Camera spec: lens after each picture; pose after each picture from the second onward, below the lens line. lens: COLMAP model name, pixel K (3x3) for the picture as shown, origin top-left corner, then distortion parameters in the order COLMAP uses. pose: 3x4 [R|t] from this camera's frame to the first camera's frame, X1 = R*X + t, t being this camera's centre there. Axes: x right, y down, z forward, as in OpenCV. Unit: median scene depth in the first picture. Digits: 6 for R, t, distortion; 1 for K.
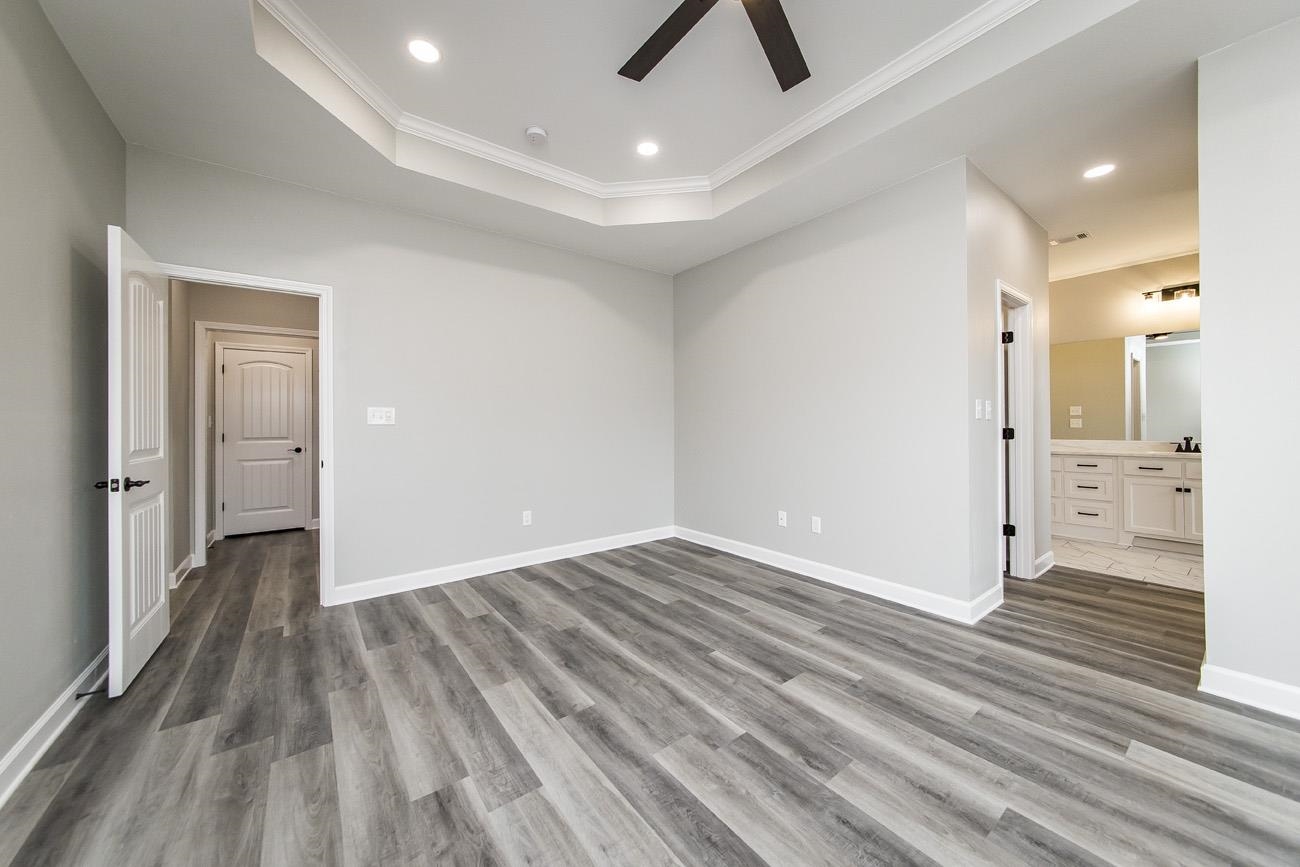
lens RADIAL K [[466.2, 0, 658.8], [0, 466.2, 425.9], [0, 0, 1]] dist [-0.002470, 0.000892]
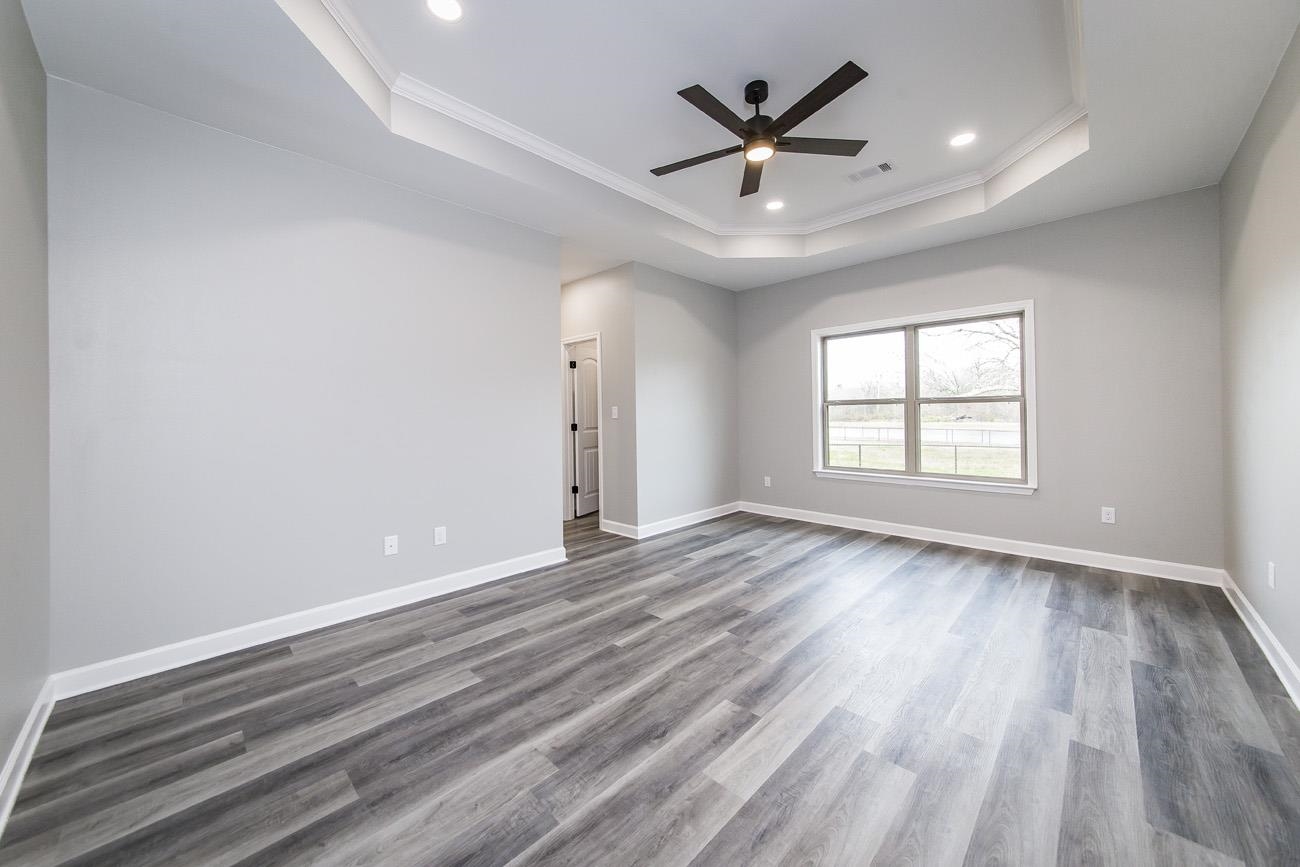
lens RADIAL K [[466.2, 0, 659.9], [0, 466.2, 422.8], [0, 0, 1]] dist [-0.002470, 0.000892]
pose [[-0.148914, -0.010244, 0.988797, -0.881429], [0.016519, 0.999781, 0.012846, -0.013918], [-0.988712, 0.018247, -0.148712, 1.020758]]
